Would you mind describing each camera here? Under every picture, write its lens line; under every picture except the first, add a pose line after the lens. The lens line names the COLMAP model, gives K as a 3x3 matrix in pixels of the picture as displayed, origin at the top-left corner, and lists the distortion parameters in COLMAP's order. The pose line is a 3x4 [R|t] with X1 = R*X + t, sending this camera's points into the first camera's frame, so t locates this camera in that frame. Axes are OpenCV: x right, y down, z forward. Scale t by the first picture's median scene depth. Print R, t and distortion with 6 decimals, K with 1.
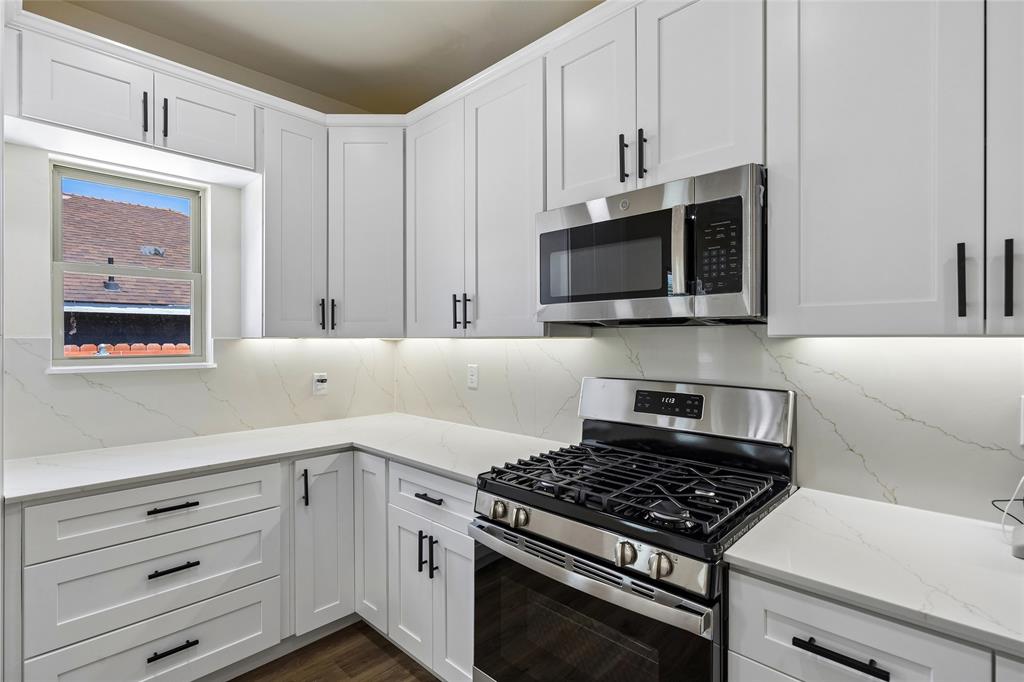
lens RADIAL K [[490.5, 0, 504.9], [0, 490.5, 339.3], [0, 0, 1]] dist [0.002665, -0.000240]
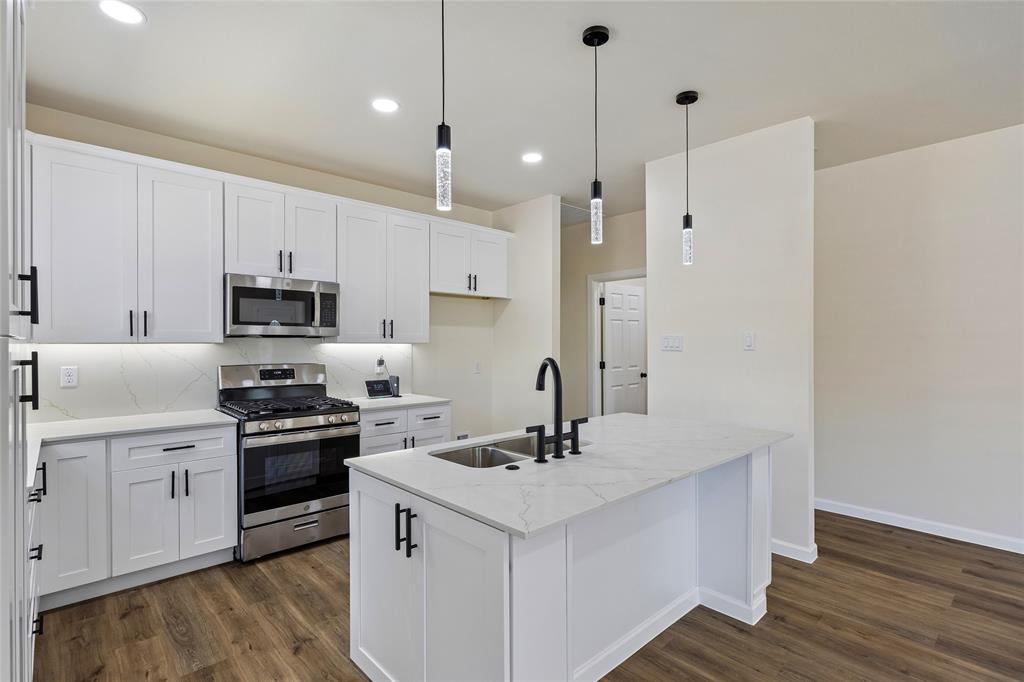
lens RADIAL K [[490.5, 0, 516.6], [0, 490.5, 346.7], [0, 0, 1]] dist [0.002665, -0.000240]
pose [[0.032758, -0.003995, 0.999455, -1.523559], [0.001554, 0.999991, 0.003946, 0.003702], [-0.999462, 0.001424, 0.032764, -0.093488]]
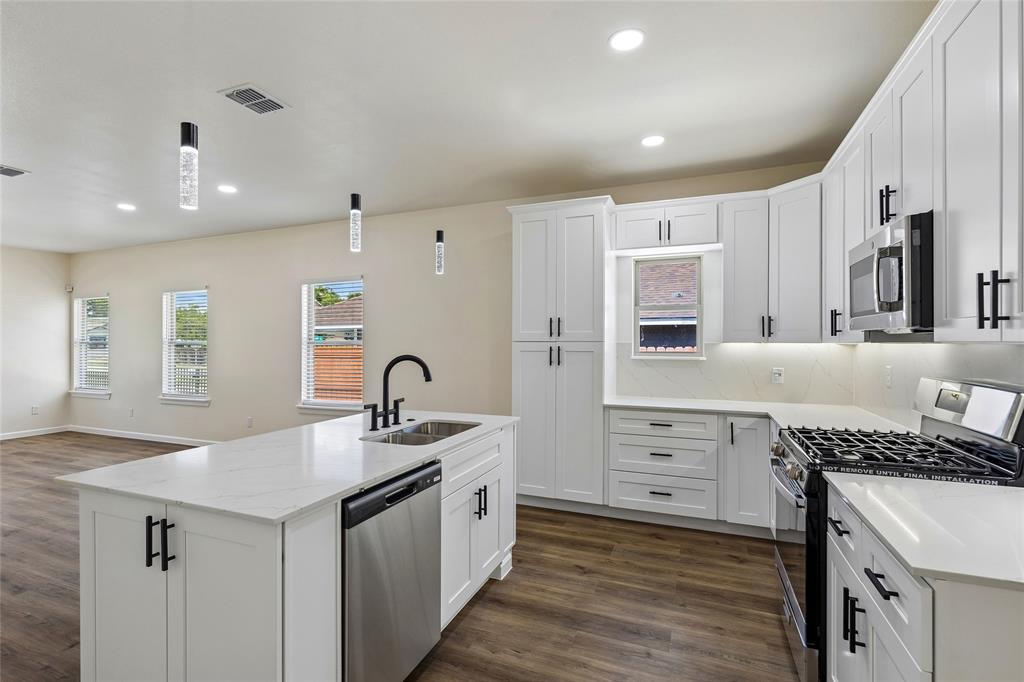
lens RADIAL K [[490.5, 0, 488.0], [0, 490.5, 344.0], [0, 0, 1]] dist [0.002665, -0.000240]
pose [[0.355930, 0.004820, -0.934500, 0.875175], [-0.000518, 0.999988, 0.004960, -0.006937], [0.934513, -0.001282, 0.355928, -0.365121]]
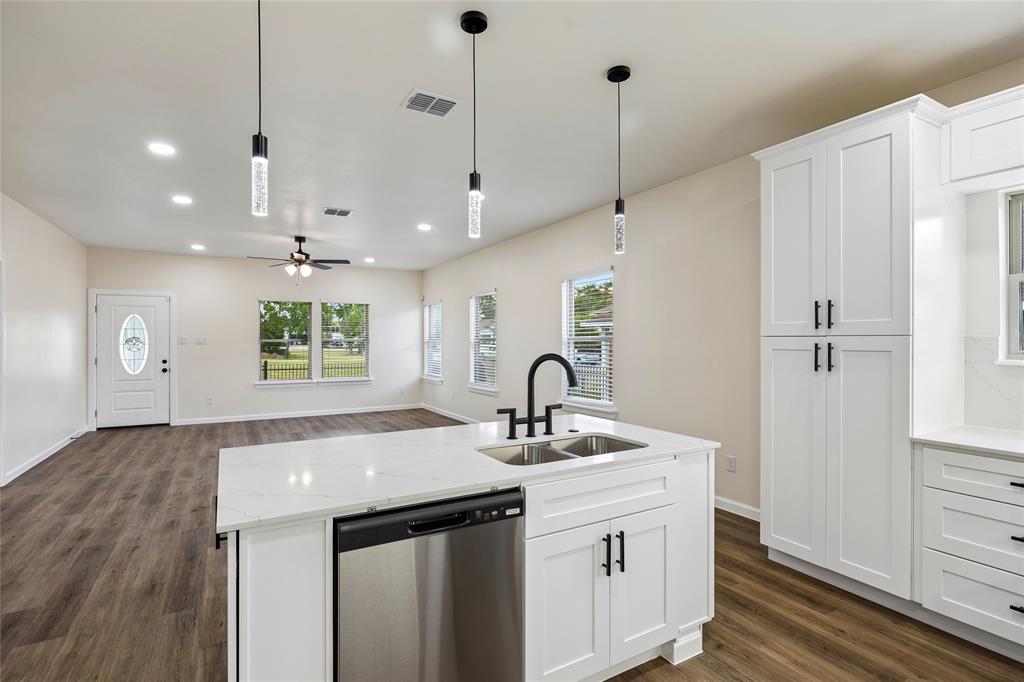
lens RADIAL K [[490.5, 0, 502.9], [0, 490.5, 340.1], [0, 0, 1]] dist [0.002665, -0.000240]
pose [[-0.279045, 0.004648, -0.960267, 0.650873], [0.005211, 0.999981, 0.003326, -0.004698], [0.960264, -0.004076, -0.279064, 0.126099]]
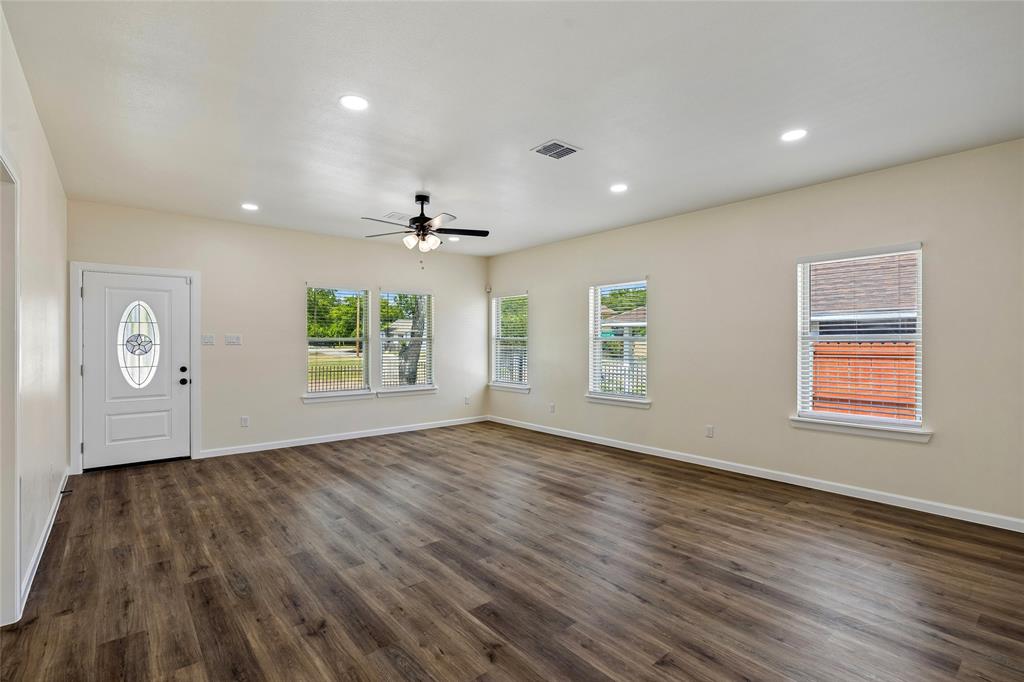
lens RADIAL K [[490.5, 0, 513.7], [0, 490.5, 336.6], [0, 0, 1]] dist [0.002665, -0.000240]
pose [[-0.117455, -0.002863, -0.993074, 0.124827], [0.003492, 0.999988, -0.003296, -0.002232], [0.993072, -0.003855, -0.117444, -1.501626]]
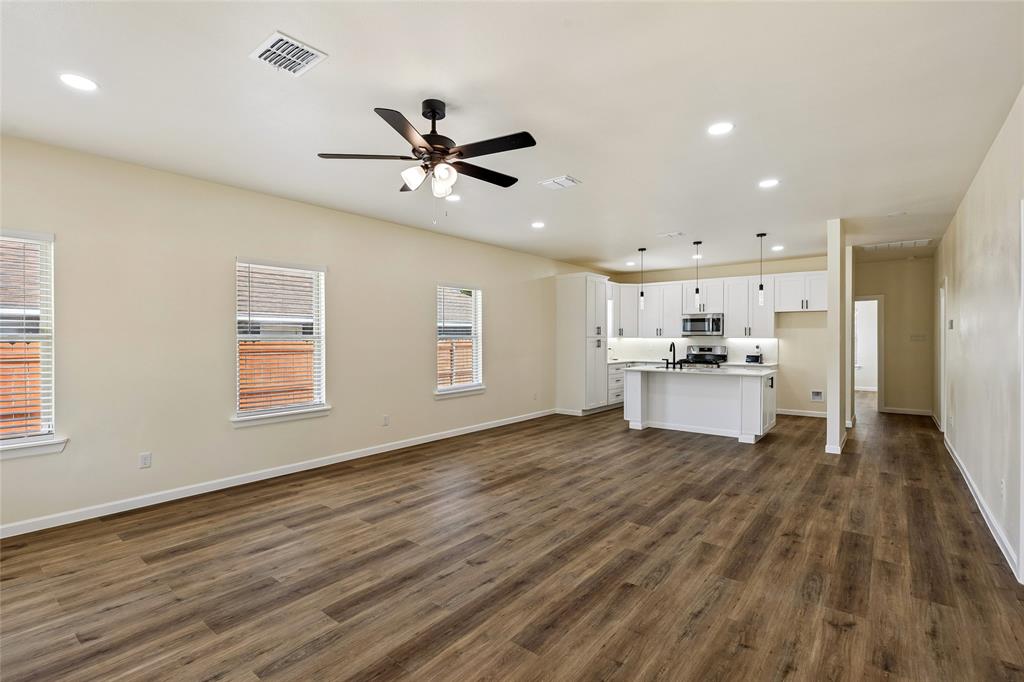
lens RADIAL K [[490.5, 0, 494.0], [0, 490.5, 340.0], [0, 0, 1]] dist [0.002665, -0.000240]
pose [[0.995925, 0.002030, 0.090167, -2.231731], [-0.002490, 0.999984, 0.004989, -0.000449], [-0.090156, -0.005193, 0.995914, -3.774151]]
